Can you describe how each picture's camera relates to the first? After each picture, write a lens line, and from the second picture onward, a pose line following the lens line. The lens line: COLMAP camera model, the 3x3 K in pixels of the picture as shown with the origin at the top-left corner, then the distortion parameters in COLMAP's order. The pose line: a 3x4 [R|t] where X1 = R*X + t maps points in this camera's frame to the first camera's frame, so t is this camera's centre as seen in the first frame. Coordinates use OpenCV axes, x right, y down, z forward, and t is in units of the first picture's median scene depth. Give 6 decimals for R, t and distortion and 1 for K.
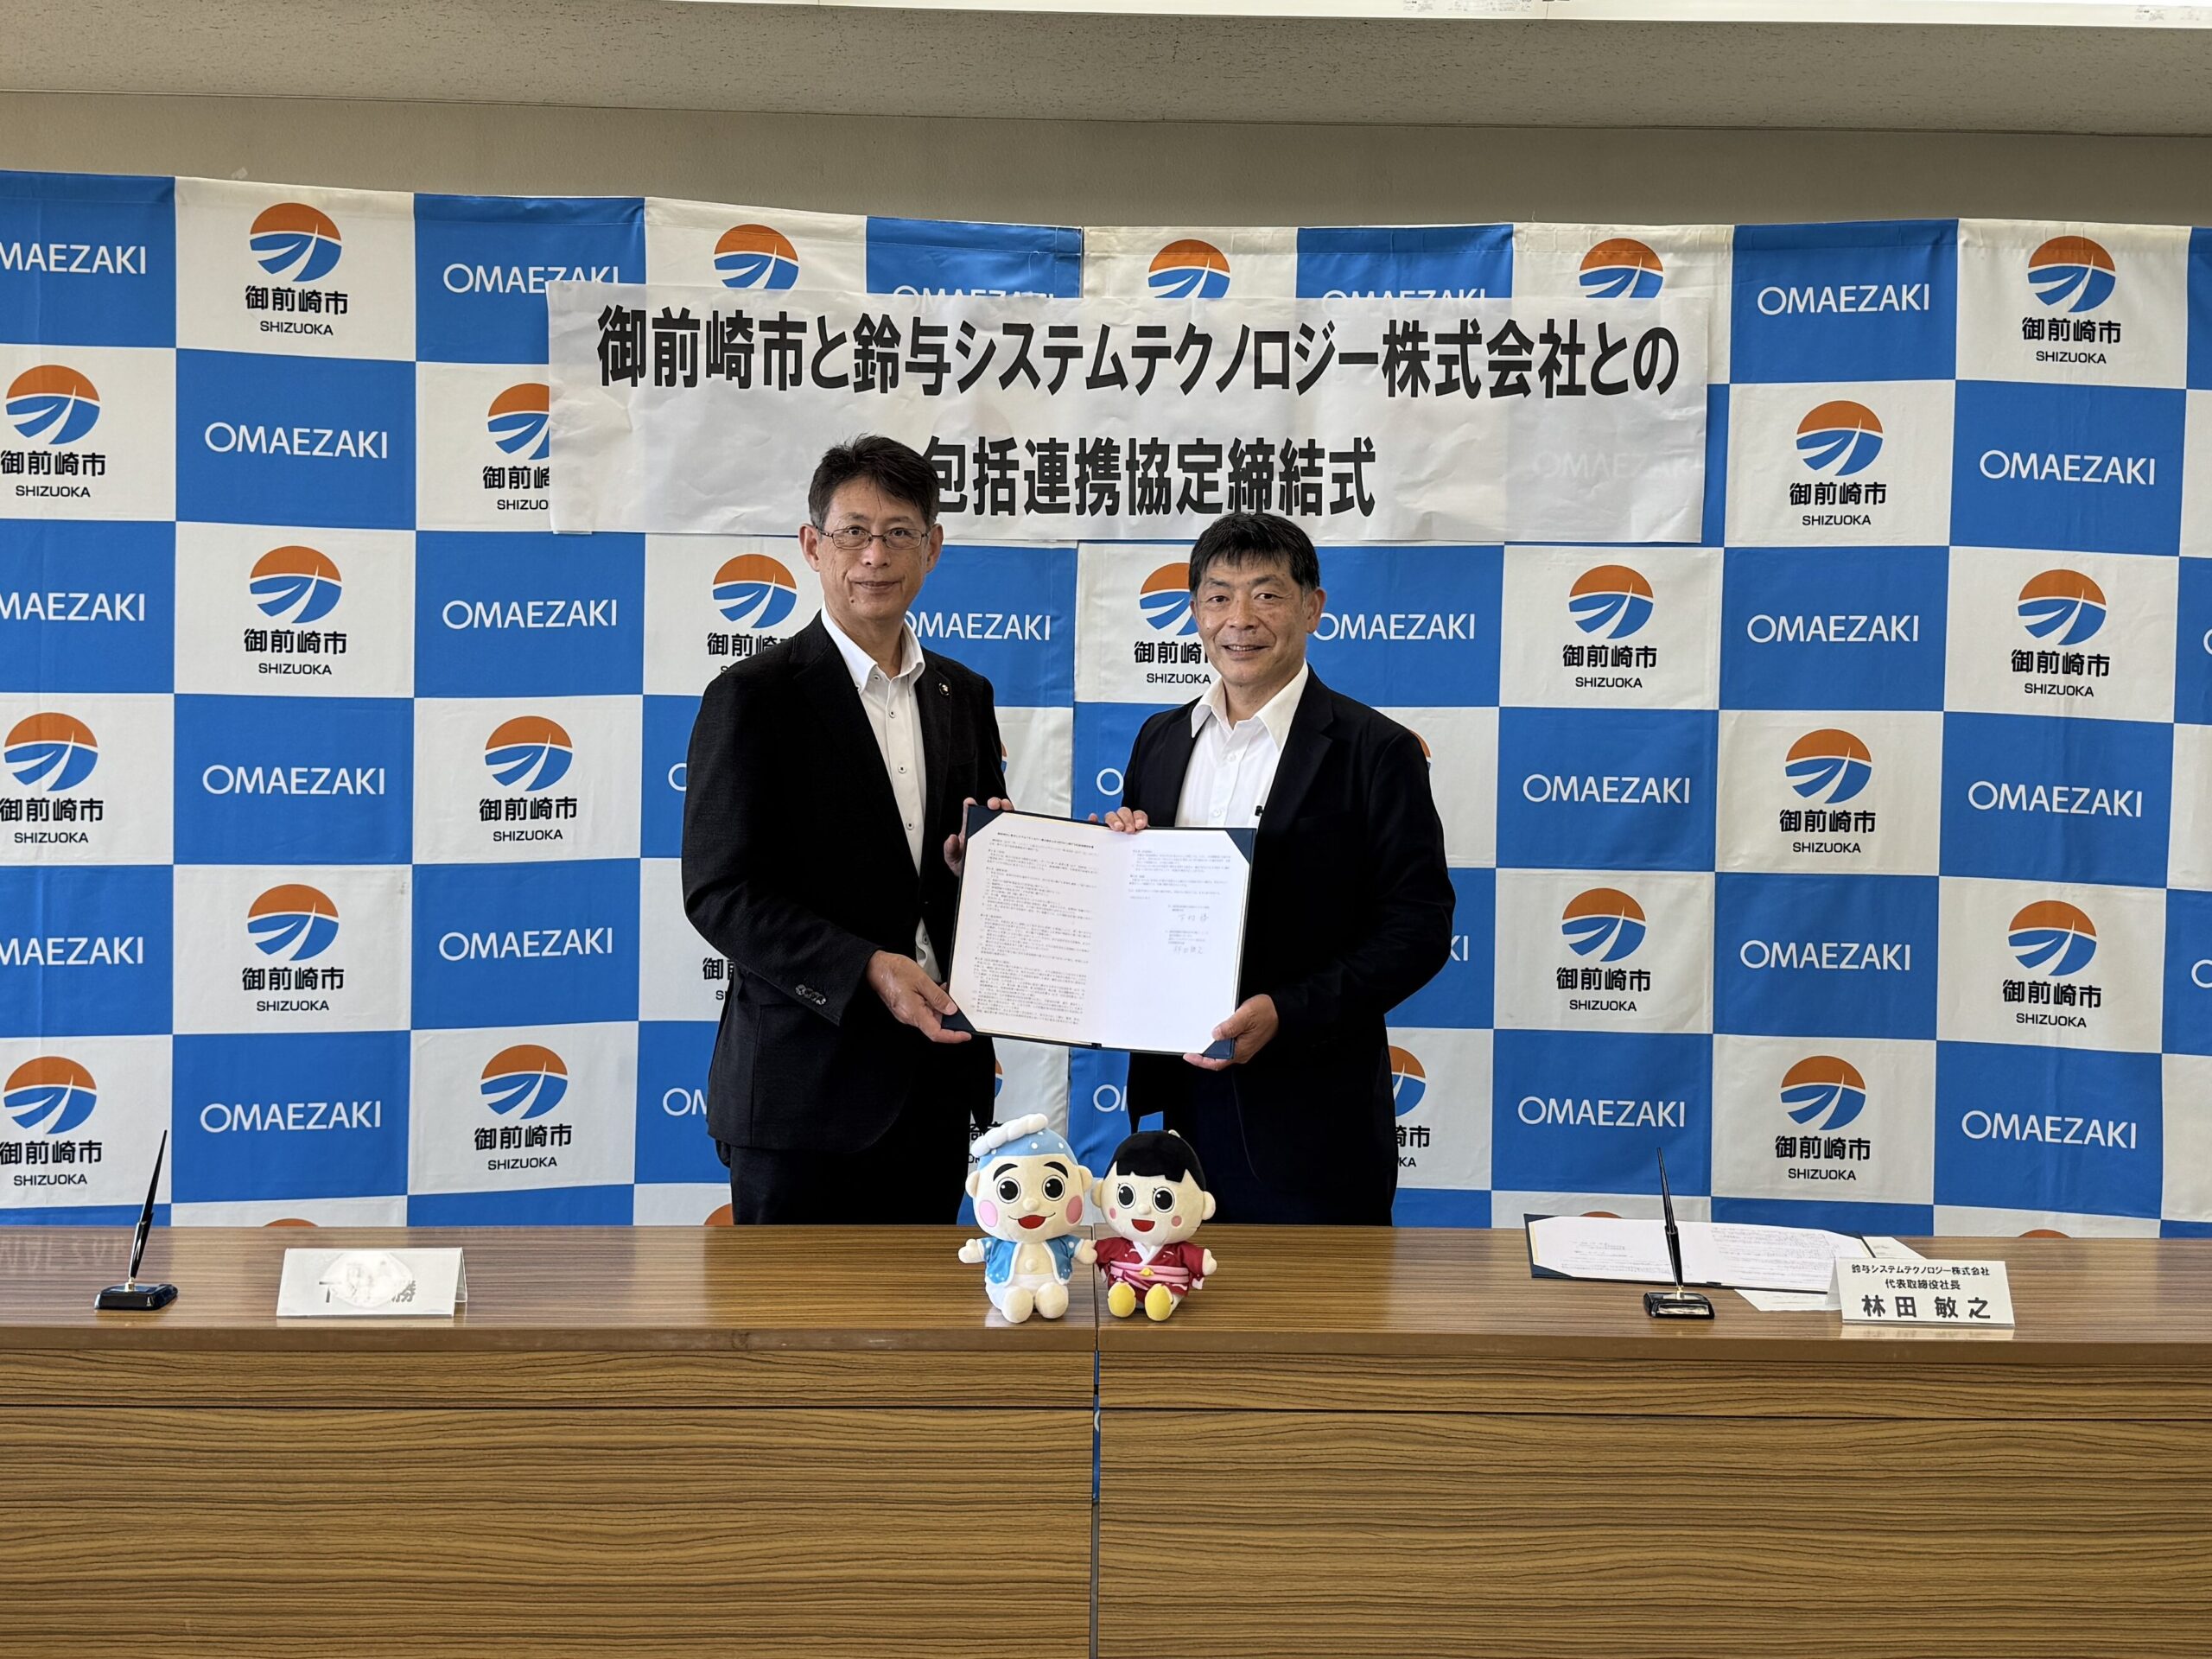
lens RADIAL K [[2501.6, 0, 1108.9], [0, 2501.6, 690.2], [0, 0, 1]] dist [0.199710, -0.428025]
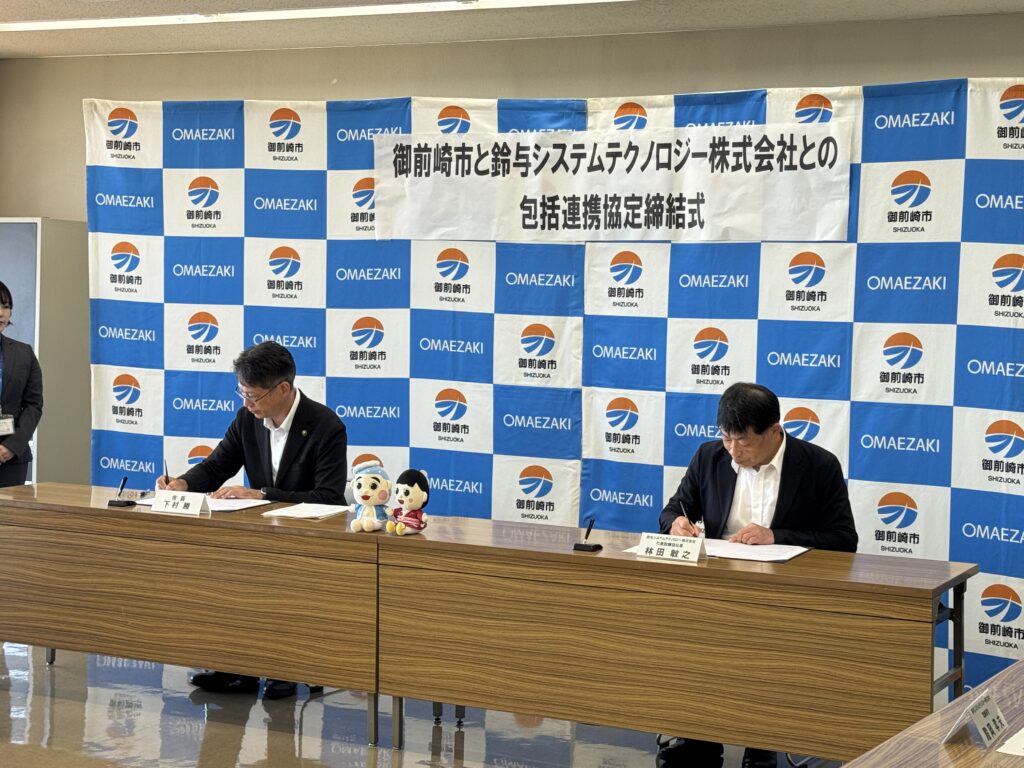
lens RADIAL K [[1905.8, 0, 512.0], [0, 1905.8, 384.0], [0, 0, 1]] dist [0.170304, -0.261149]
pose [[0.865637, 0.032249, -0.499633, 0.783274], [-0.016655, 0.999226, 0.035640, 0.007073], [0.500395, -0.022530, 0.865504, -0.491950]]
